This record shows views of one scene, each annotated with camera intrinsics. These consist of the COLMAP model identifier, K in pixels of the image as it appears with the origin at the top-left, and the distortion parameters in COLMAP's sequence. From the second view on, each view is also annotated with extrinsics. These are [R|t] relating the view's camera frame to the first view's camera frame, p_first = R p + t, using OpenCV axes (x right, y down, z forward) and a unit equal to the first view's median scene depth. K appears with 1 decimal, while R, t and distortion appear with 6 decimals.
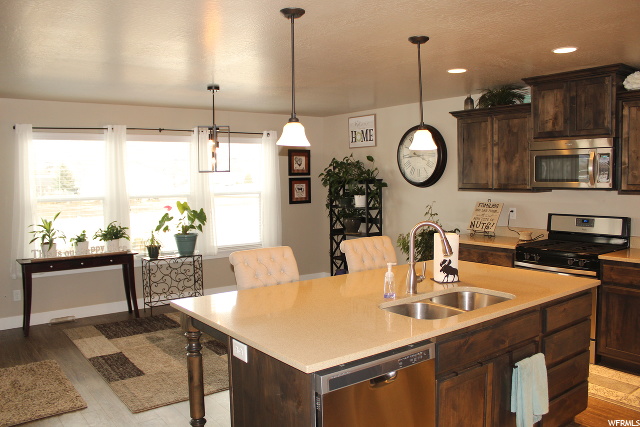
lens RADIAL K [[529.3, 0, 320.0], [0, 529.3, 213.5], [0, 0, 1]] dist [-0.121154, 0.009995]
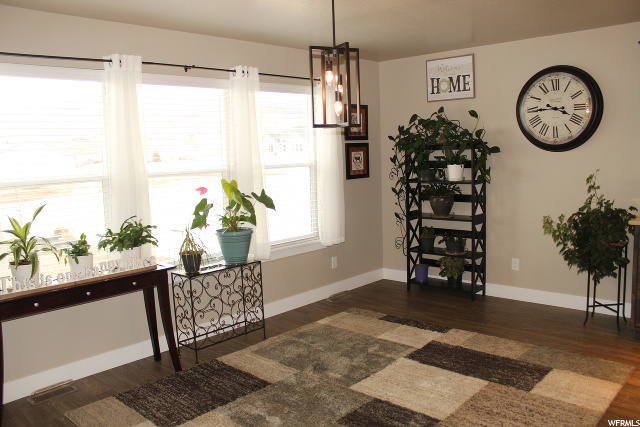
lens RADIAL K [[529.3, 0, 320.0], [0, 529.3, 213.5], [0, 0, 1]] dist [-0.121154, 0.009995]
pose [[0.984365, -0.040902, 0.171325, -0.263390], [0.032882, 0.998238, 0.049393, -0.009893], [-0.173044, -0.042987, 0.983976, 0.346124]]
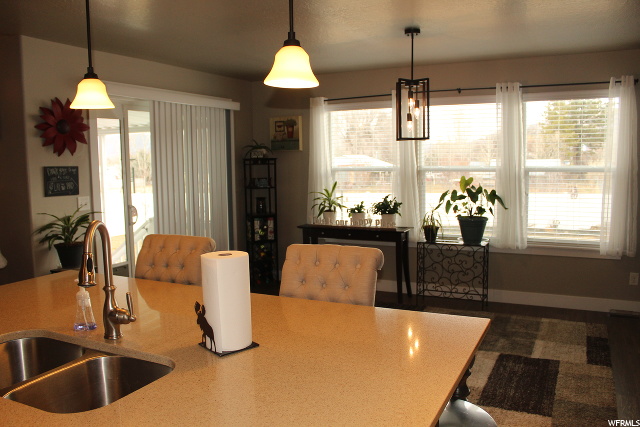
lens RADIAL K [[529.3, 0, 320.0], [0, 529.3, 213.5], [0, 0, 1]] dist [-0.121154, 0.009995]
pose [[0.438639, 0.101416, -0.892922, 0.363536], [-0.053492, 0.994797, 0.086709, -0.024316], [0.897070, 0.009731, 0.441782, 0.433861]]
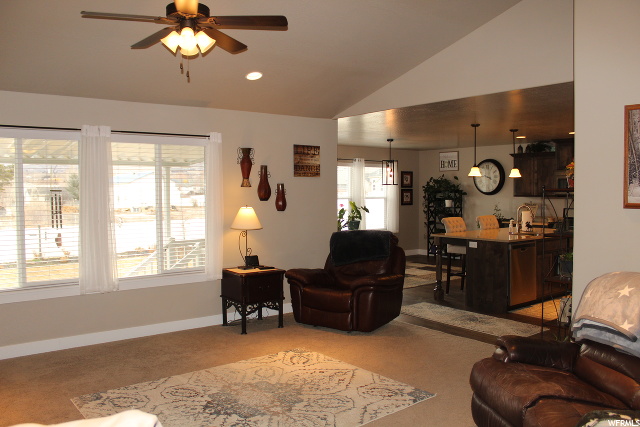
lens RADIAL K [[529.3, 0, 320.0], [0, 529.3, 213.5], [0, 0, 1]] dist [-0.121154, 0.009995]
pose [[0.999906, 0.011127, 0.008052, -0.378999], [-0.010917, 0.999611, -0.025669, 0.061368], [-0.008334, 0.025578, 0.999638, -0.717983]]
